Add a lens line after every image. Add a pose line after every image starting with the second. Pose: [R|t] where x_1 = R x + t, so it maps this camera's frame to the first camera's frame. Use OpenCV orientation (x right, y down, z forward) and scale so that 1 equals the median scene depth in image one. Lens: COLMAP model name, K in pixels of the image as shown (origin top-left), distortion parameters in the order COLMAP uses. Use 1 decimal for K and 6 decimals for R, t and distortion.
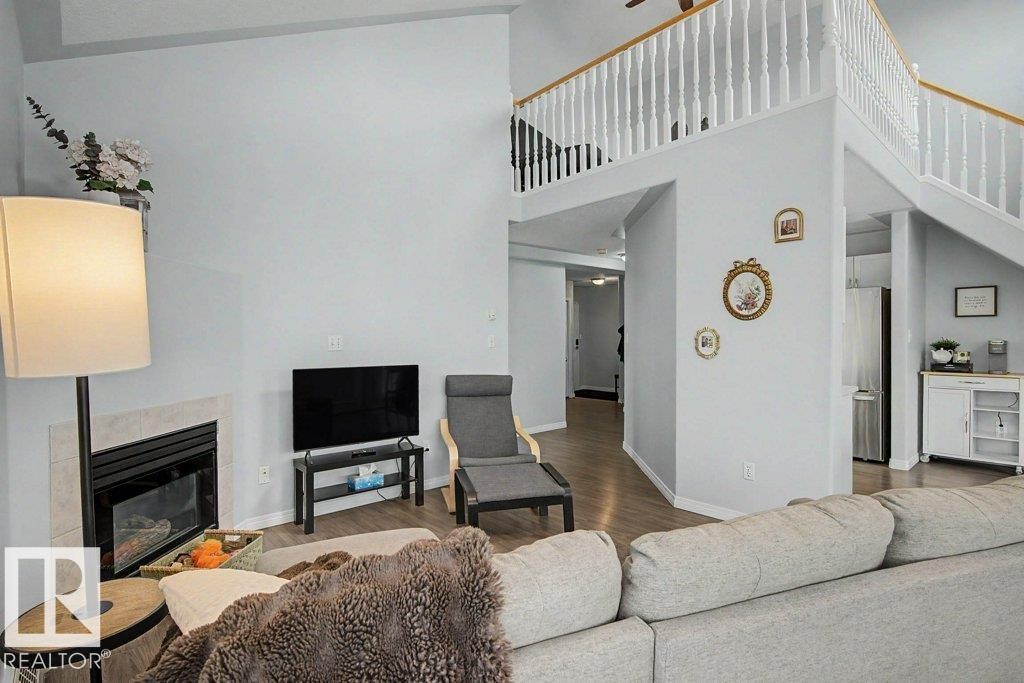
lens RADIAL K [[486.4, 0, 510.9], [0, 486.4, 338.3], [0, 0, 1]] dist [0.001233, 0.000303]
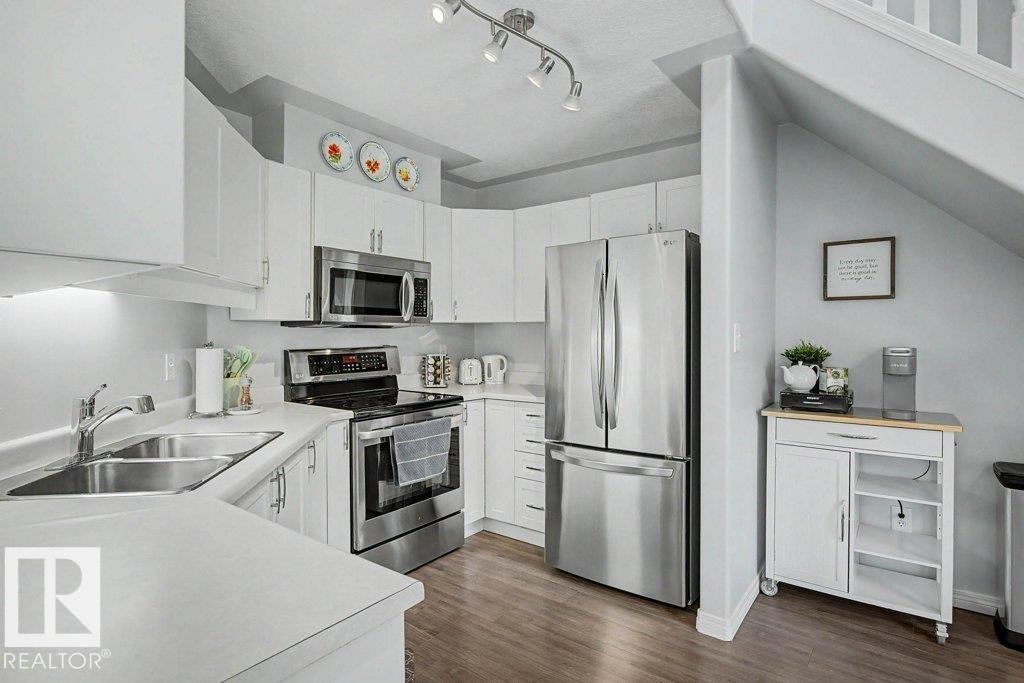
lens RADIAL K [[533.7, 0, 513.2], [0, 533.7, 337.7], [0, 0, 1]] dist [0.003733, 0.001717]
pose [[0.978981, -0.002253, 0.203941, 0.493942], [0.000835, 0.999975, 0.007042, -0.008524], [-0.203951, -0.006724, 0.978958, 0.533348]]
